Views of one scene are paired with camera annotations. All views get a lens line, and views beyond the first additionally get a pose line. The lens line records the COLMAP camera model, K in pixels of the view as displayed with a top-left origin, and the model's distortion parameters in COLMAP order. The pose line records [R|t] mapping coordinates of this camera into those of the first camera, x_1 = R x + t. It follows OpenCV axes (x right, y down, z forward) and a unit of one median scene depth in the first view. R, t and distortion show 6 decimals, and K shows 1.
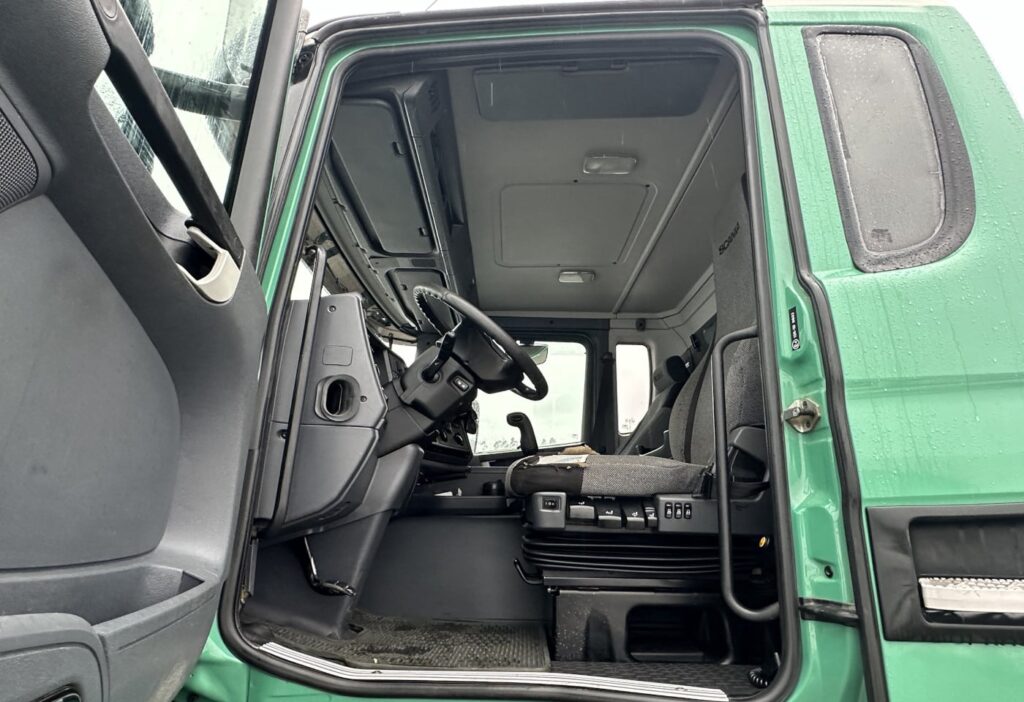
lens RADIAL K [[583.5, 0, 513.6], [0, 583.5, 332.2], [0, 0, 1]] dist [0.002462, -0.000078]
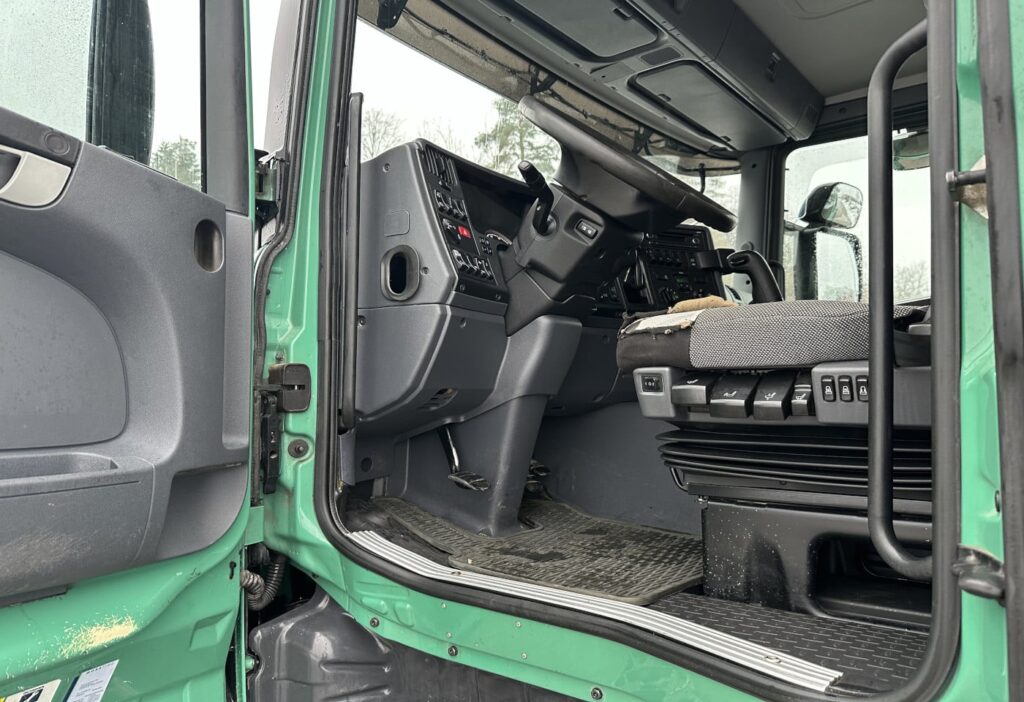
lens RADIAL K [[732.2, 0, 511.8], [0, 732.2, 350.6], [0, 0, 1]] dist [0.063451, -0.001825]
pose [[0.782763, -0.060749, -0.619348, 0.474910], [0.205566, 0.964601, 0.165191, 0.077257], [0.587388, -0.256623, 0.767542, 0.242566]]
